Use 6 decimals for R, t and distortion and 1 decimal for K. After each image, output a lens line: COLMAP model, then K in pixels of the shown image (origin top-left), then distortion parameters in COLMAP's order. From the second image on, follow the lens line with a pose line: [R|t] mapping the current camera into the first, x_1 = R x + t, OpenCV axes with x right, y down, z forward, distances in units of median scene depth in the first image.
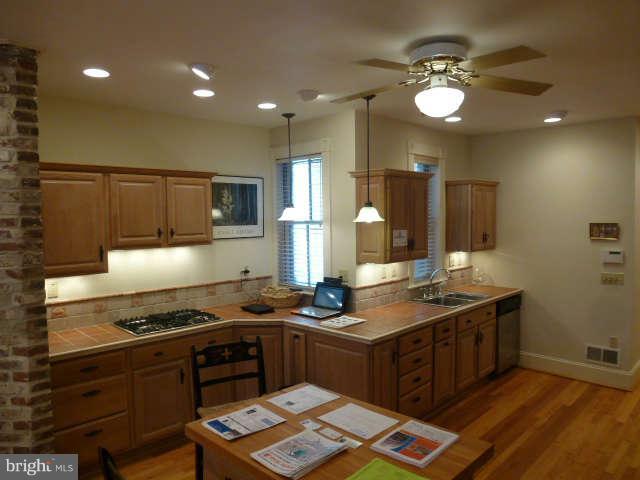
lens RADIAL K [[463.4, 0, 323.1], [0, 463.4, 240.9], [0, 0, 1]] dist [-0.050777, 0.007153]
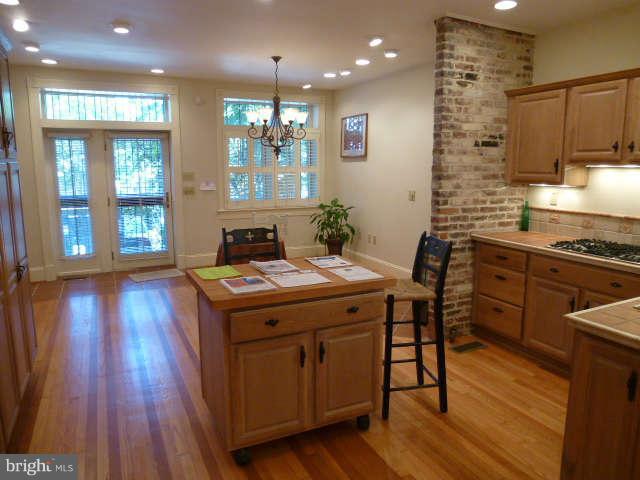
lens RADIAL K [[463.4, 0, 323.1], [0, 463.4, 240.9], [0, 0, 1]] dist [-0.050777, 0.007153]
pose [[-0.355694, 0.162257, -0.920410, 0.662256], [-0.047035, 0.980459, 0.191020, 0.018637], [0.933418, 0.111236, -0.341112, 0.808205]]
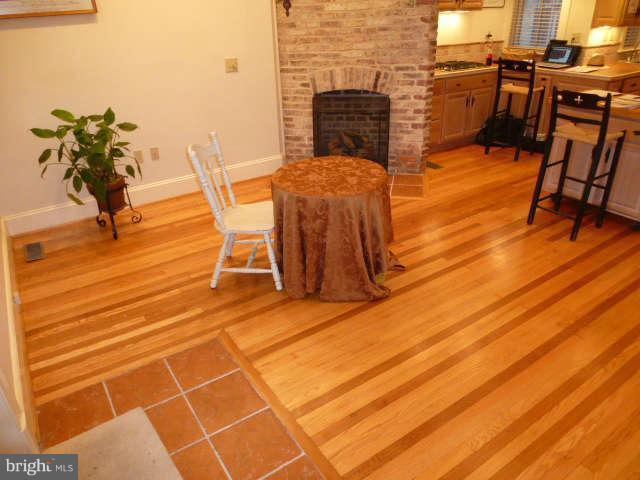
lens RADIAL K [[463.4, 0, 323.1], [0, 463.4, 240.9], [0, 0, 1]] dist [-0.050777, 0.007153]
pose [[0.978359, 0.081967, -0.189988, -0.437835], [0.004159, 0.910216, 0.414113, 0.077276], [0.206873, -0.405941, 0.890177, -0.640707]]
